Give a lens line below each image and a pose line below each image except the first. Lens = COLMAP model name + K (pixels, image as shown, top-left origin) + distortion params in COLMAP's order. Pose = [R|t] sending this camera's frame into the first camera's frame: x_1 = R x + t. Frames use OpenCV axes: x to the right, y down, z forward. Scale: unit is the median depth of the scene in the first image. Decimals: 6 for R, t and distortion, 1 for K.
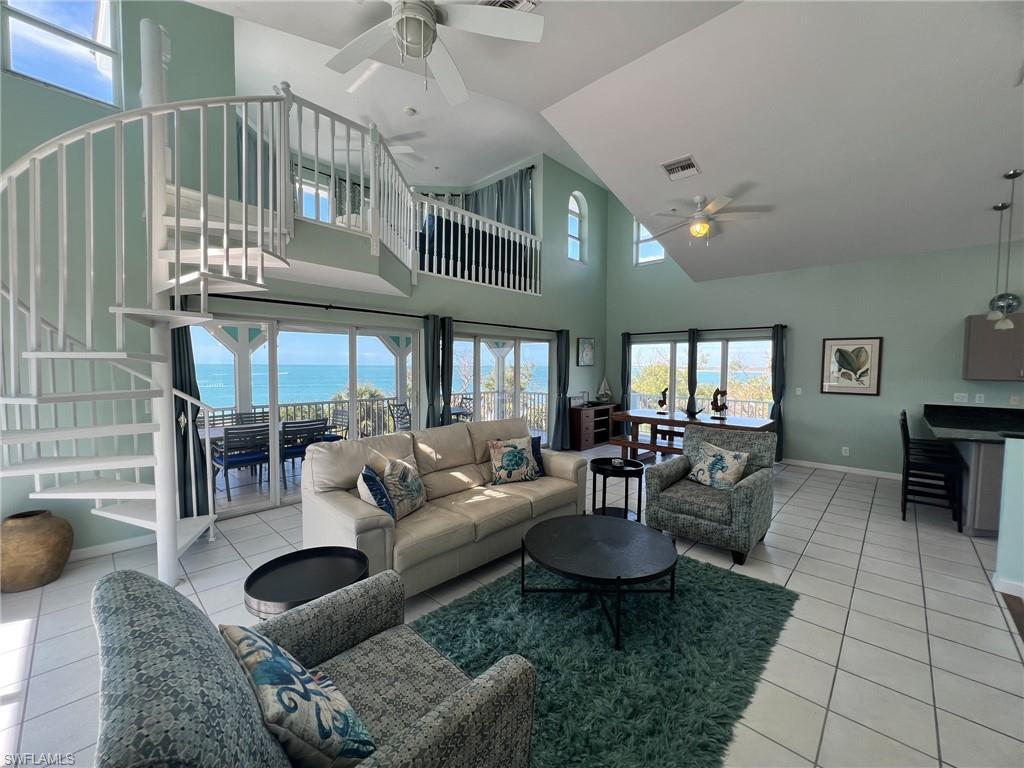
lens RADIAL K [[413.8, 0, 512.0], [0, 413.8, 384.0], [0, 0, 1]] dist [-0.001642, 0.000078]
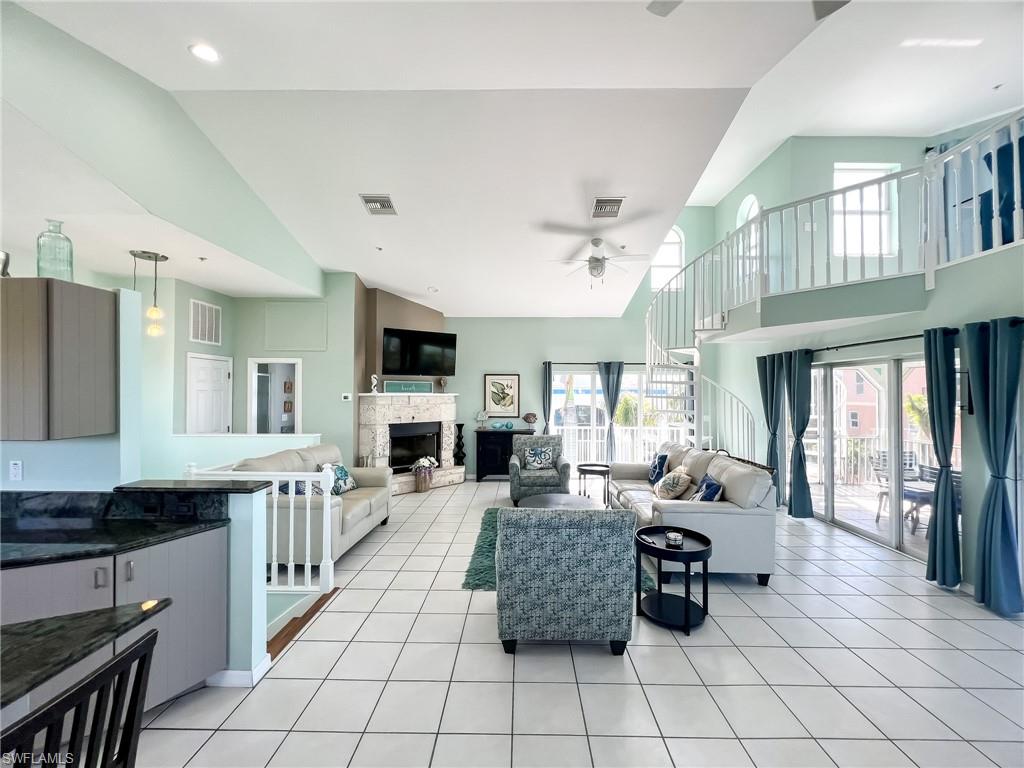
lens RADIAL K [[410.6, 0, 515.5], [0, 410.6, 387.6], [0, 0, 1]] dist [-0.002365, -0.000122]
pose [[-0.740702, -0.020141, -0.671532, 0.665243], [-0.040581, 0.999067, 0.014795, -0.051184], [0.670608, 0.038210, -0.740828, 0.939580]]
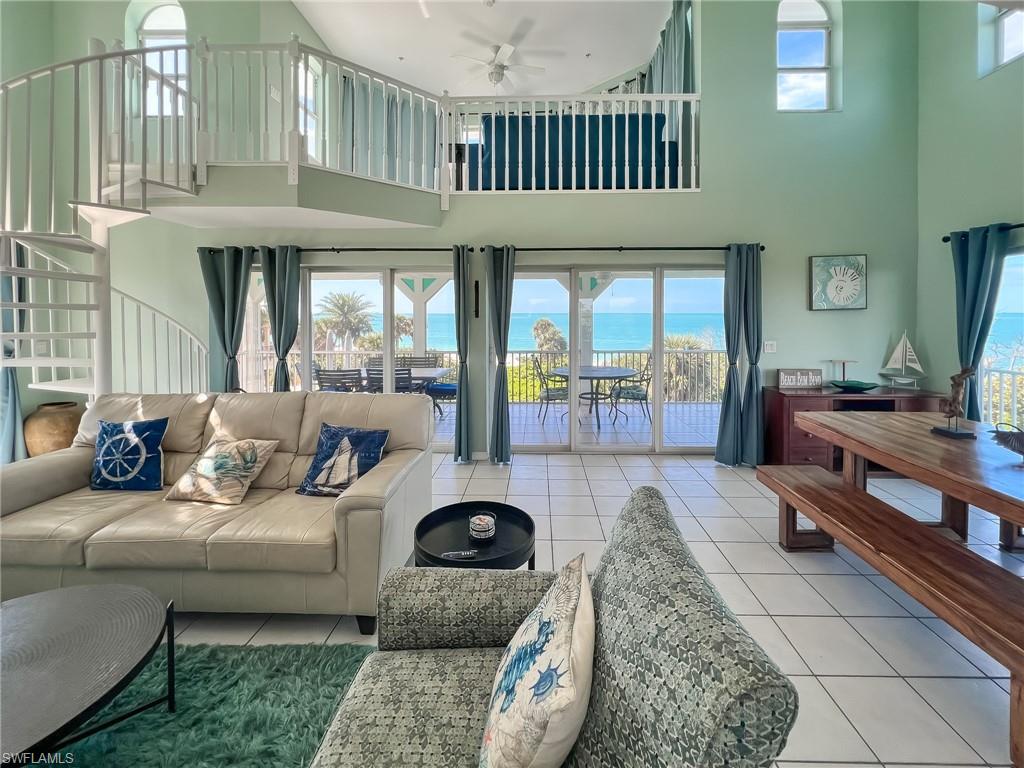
lens RADIAL K [[436.8, 0, 530.6], [0, 436.8, 316.4], [0, 0, 1]] dist [-0.001261, -0.000172]
pose [[0.666384, -0.000426, -0.745609, 0.448883], [-0.027676, 0.999297, -0.025307, -0.017060], [0.745095, 0.037500, 0.665903, 0.509835]]
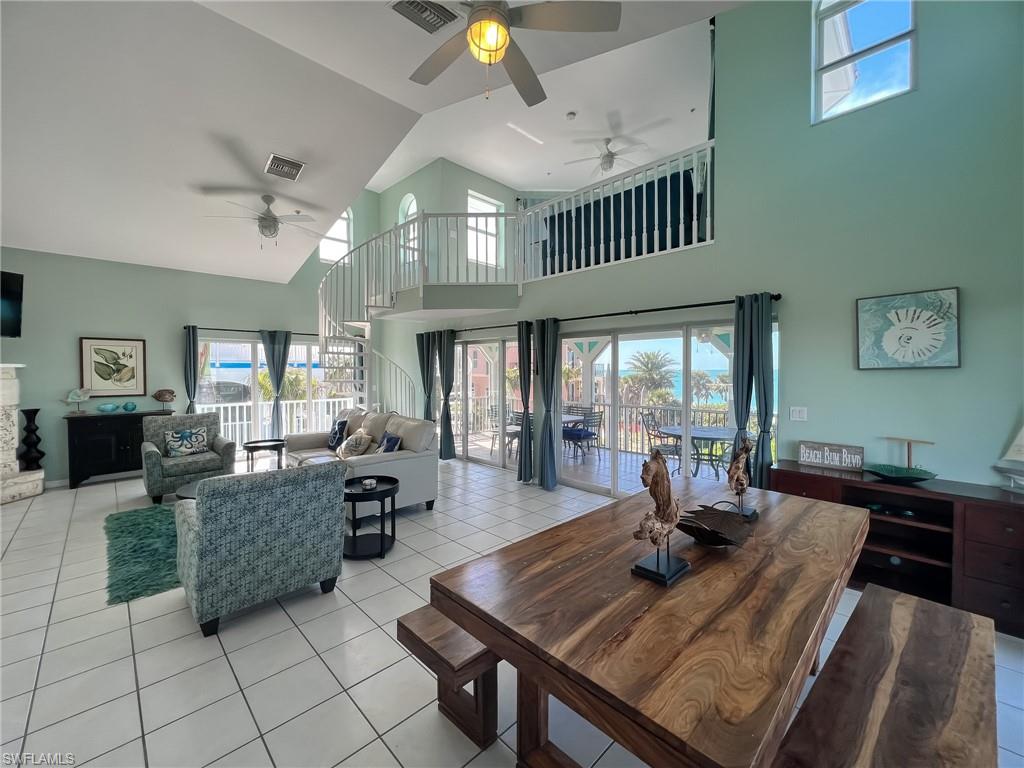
lens RADIAL K [[416.3, 0, 515.9], [0, 416.3, 378.4], [0, 0, 1]] dist [-0.001406, -0.000147]
pose [[-0.036405, 0.015418, -0.999218, 0.767943], [-0.044224, 0.998877, 0.017024, -0.037188], [0.998358, 0.044809, -0.035683, 0.928832]]
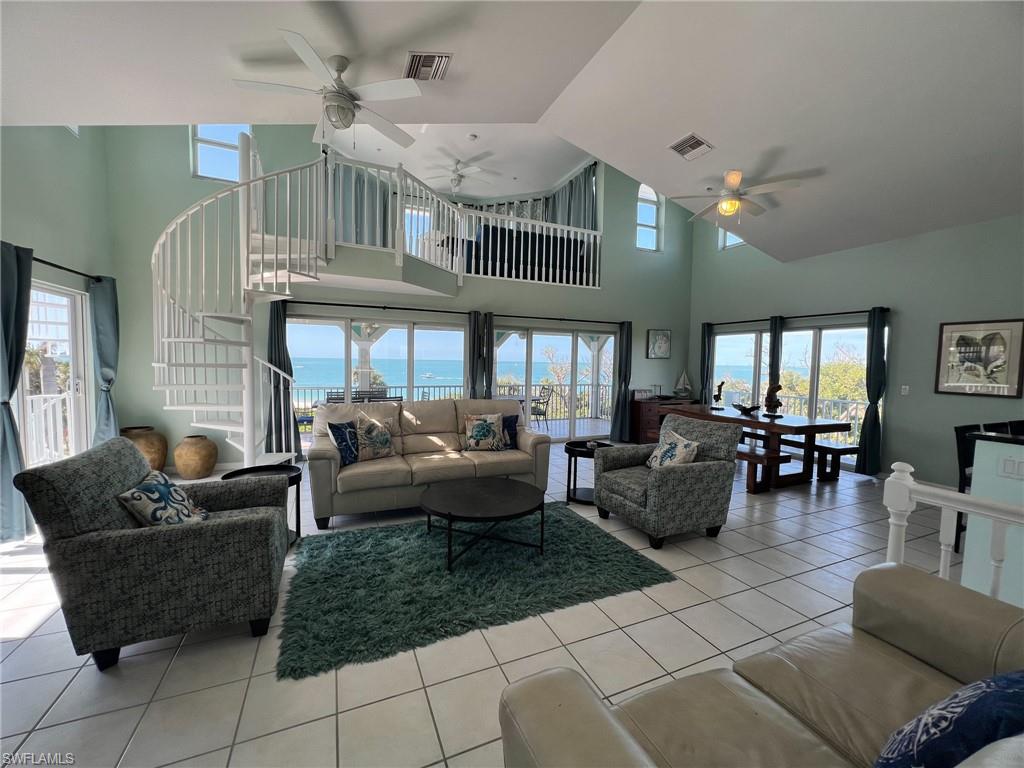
lens RADIAL K [[413.8, 0, 512.0], [0, 413.8, 384.0], [0, 0, 1]] dist [-0.001642, 0.000078]
pose [[0.920798, 0.031368, -0.388776, 0.331928], [-0.029235, 0.999508, 0.011403, 0.020239], [0.388942, 0.000866, 0.921262, -0.030739]]
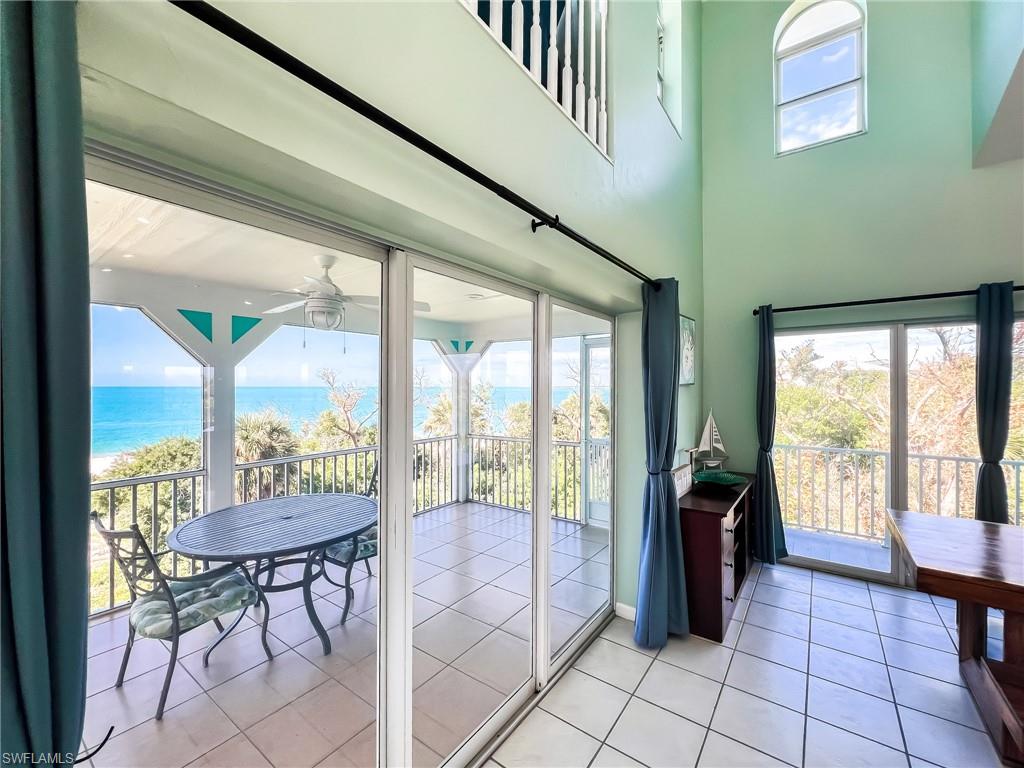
lens RADIAL K [[413.8, 0, 512.0], [0, 413.8, 384.0], [0, 0, 1]] dist [-0.001642, 0.000078]
pose [[0.992882, -0.018394, 0.117672, -0.047617], [0.023509, 0.998831, -0.042228, -0.046845], [-0.116758, 0.044693, 0.992154, 0.863221]]
